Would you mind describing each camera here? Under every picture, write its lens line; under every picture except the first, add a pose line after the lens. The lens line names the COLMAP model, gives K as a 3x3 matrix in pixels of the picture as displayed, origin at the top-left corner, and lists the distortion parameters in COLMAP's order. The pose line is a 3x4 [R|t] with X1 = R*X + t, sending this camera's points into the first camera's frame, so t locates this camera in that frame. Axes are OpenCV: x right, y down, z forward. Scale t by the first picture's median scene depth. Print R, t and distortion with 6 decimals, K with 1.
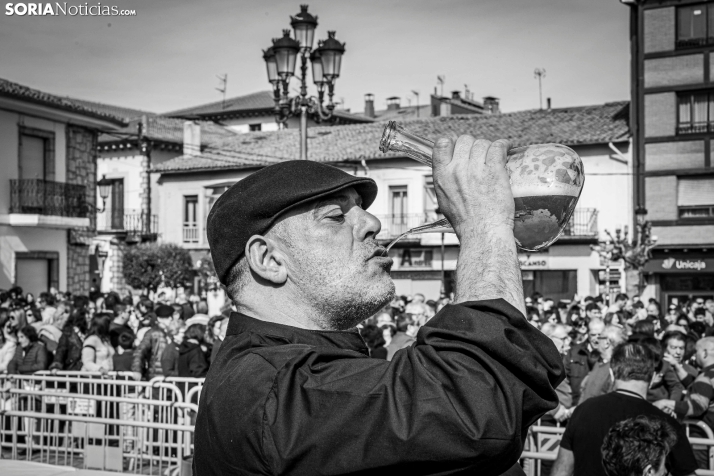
lens RADIAL K [[1216.7, 0, 354.6], [0, 1216.7, 236.6], [0, 0, 1]] dist [0.042299, 0.000000]
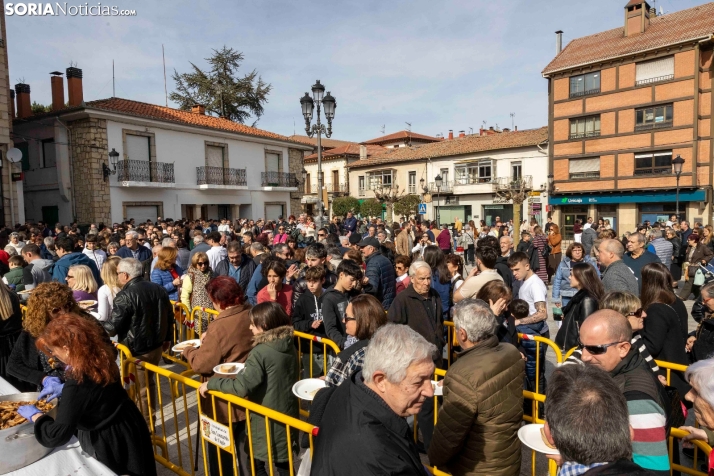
lens RADIAL K [[478.6, 0, 356.1], [0, 478.6, 238.4], [0, 0, 1]] dist [-0.009624, 0.008707]
pose [[0.972721, -0.005431, -0.231913, 0.093418], [0.027429, 0.995406, 0.091734, 0.001614], [0.230349, -0.095593, 0.968401, 0.094847]]
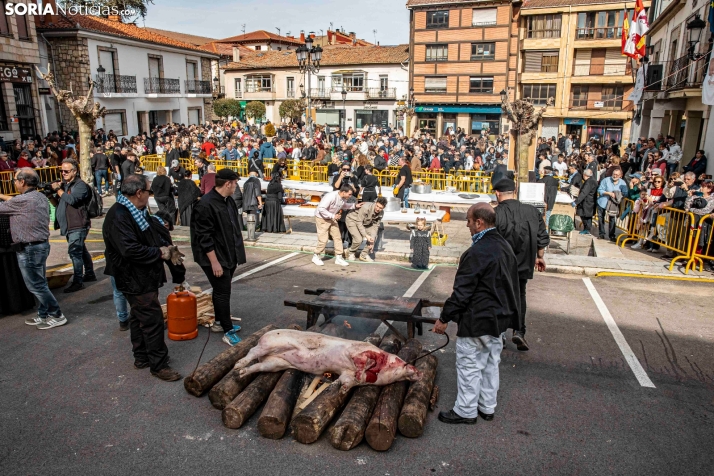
lens RADIAL K [[523.5, 0, 359.1], [0, 523.5, 231.1], [0, 0, 1]] dist [-0.071291, 0.031674]
pose [[0.990604, -0.029572, 0.133523, -0.048656], [-0.008099, 0.961942, 0.273135, -0.032538], [-0.136519, -0.271650, 0.952664, -0.187536]]
